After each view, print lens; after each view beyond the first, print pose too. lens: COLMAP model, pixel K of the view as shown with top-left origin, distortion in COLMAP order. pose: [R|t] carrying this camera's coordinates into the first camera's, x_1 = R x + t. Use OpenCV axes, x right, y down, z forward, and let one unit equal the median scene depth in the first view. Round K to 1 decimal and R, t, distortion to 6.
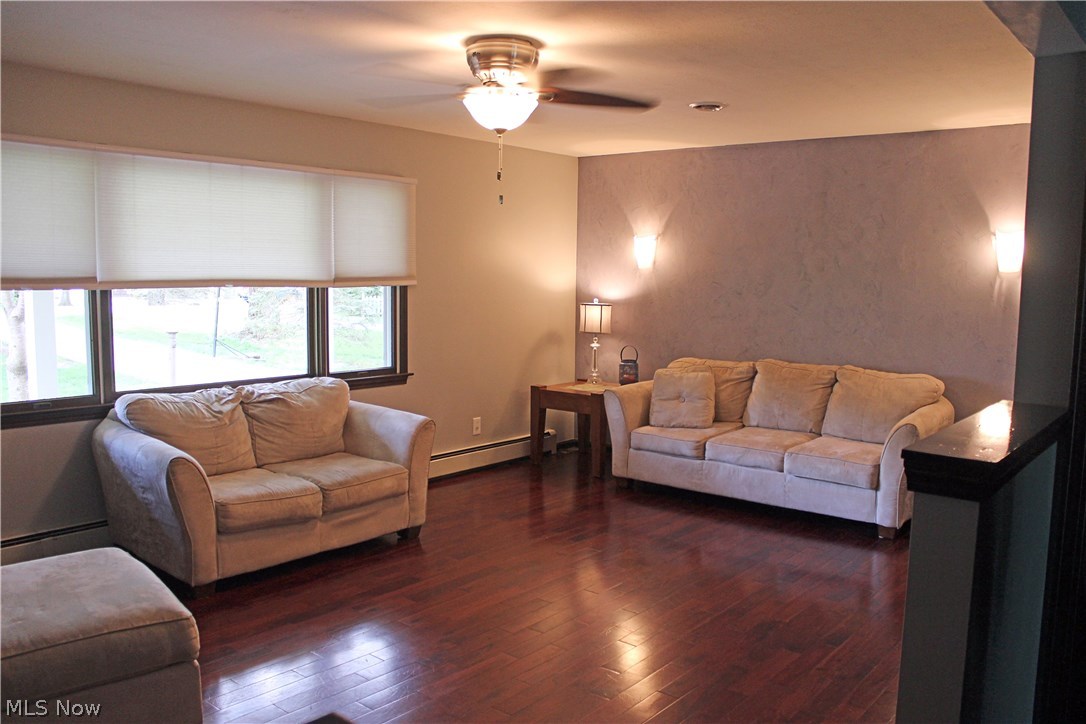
lens RADIAL K [[890.6, 0, 543.0], [0, 890.6, 362.0], [0, 0, 1]] dist [-0.153921, 0.128160]
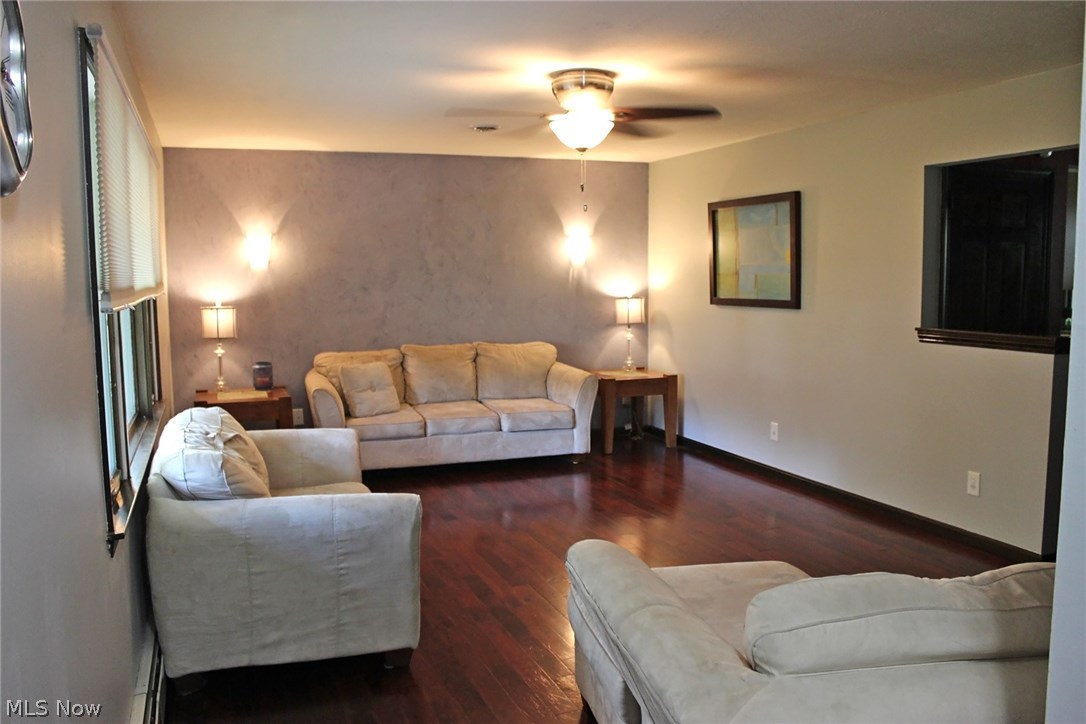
lens RADIAL K [[890.6, 0, 543.0], [0, 890.6, 362.0], [0, 0, 1]] dist [-0.153921, 0.128160]
pose [[0.497271, -0.106468, 0.861038, -0.663582], [0.101522, 0.992764, 0.064125, -0.037888], [-0.861635, 0.055527, 0.504482, 0.283870]]
